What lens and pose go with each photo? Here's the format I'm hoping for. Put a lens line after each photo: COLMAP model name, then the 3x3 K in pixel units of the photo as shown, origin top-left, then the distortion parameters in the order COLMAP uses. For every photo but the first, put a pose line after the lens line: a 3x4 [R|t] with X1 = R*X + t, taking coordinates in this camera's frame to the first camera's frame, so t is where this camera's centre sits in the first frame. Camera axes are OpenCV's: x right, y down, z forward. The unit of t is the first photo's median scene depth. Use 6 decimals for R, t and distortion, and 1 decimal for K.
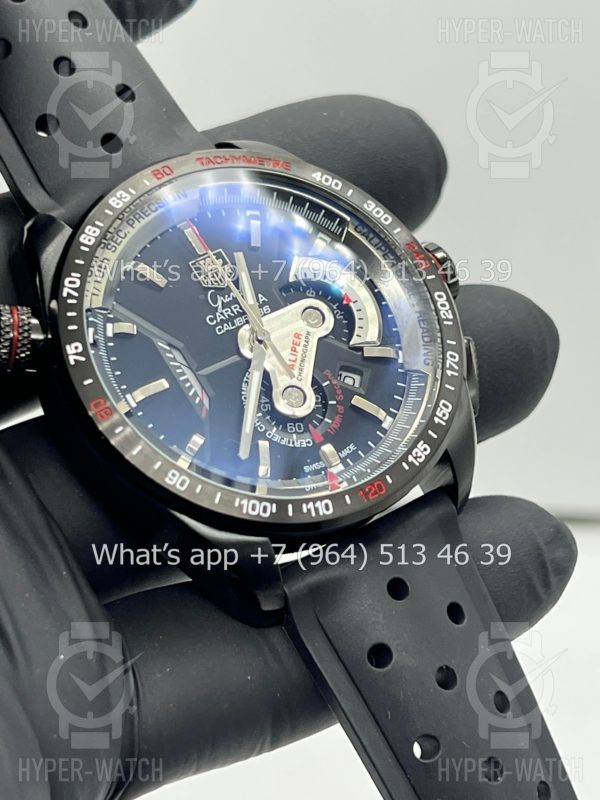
lens RADIAL K [[1853.8, 0, 312.0], [0, 1853.8, 401.4], [0, 0, 1]] dist [0.187088, 0.000000]
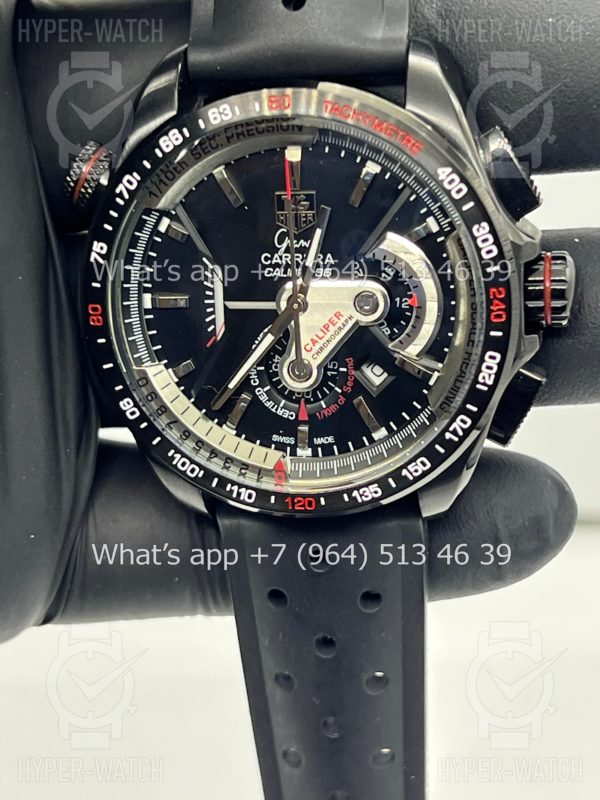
lens RADIAL K [[1853.8, 0, 303.9], [0, 1853.8, 407.5], [0, 0, 1]] dist [0.187088, 0.000000]
pose [[0.756123, 0.591164, -0.280720, 0.281461], [-0.271685, 0.673799, 0.687155, -0.670207], [0.595370, -0.443306, 0.670085, 0.333515]]
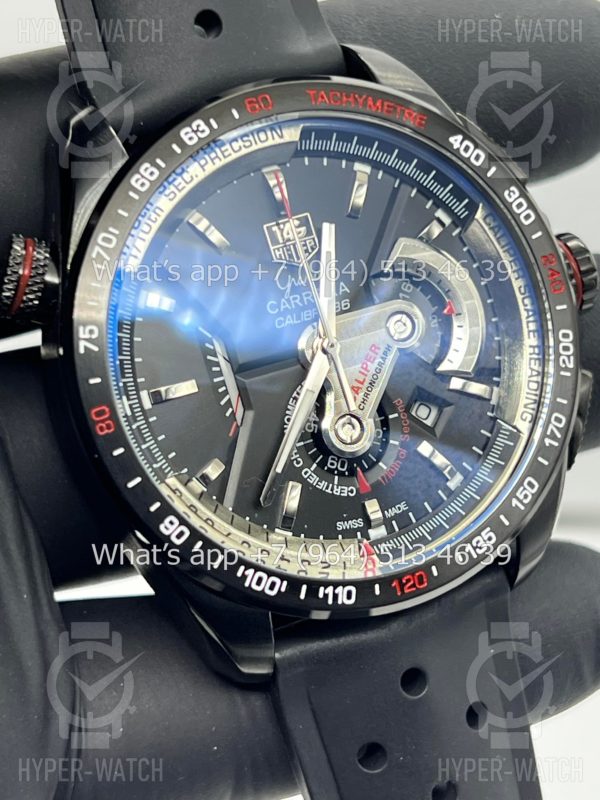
lens RADIAL K [[1853.8, 0, 288.1], [0, 1853.8, 406.3], [0, 0, 1]] dist [0.187088, 0.000000]
pose [[0.966163, 0.257032, -0.021524, -0.020464], [-0.240669, 0.928372, 0.283201, -0.232583], [0.092774, -0.268438, 0.958819, 0.236408]]
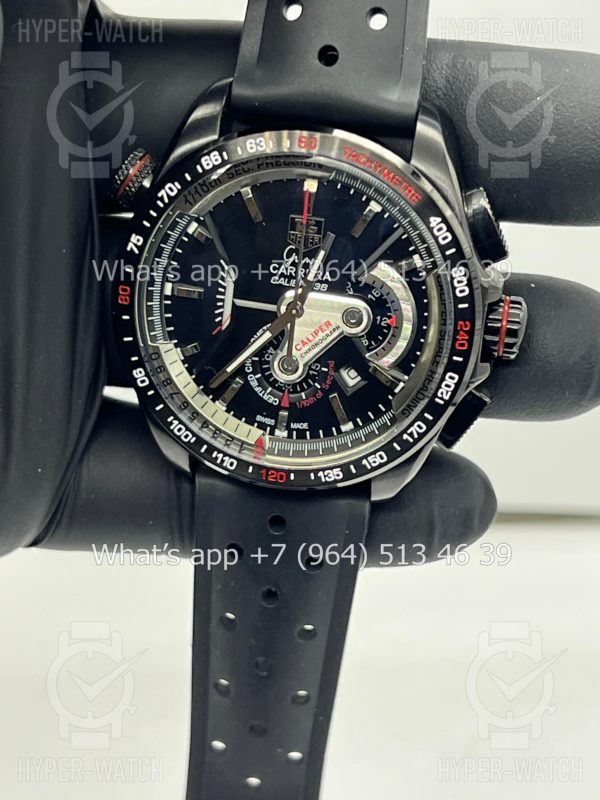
lens RADIAL K [[1853.8, 0, 301.1], [0, 1853.8, 400.4], [0, 0, 1]] dist [0.187088, 0.000000]
pose [[0.685392, 0.694401, -0.219192, 0.269064], [-0.407557, 0.615270, 0.674789, -0.785770], [0.603436, -0.373162, 0.704709, 0.172089]]
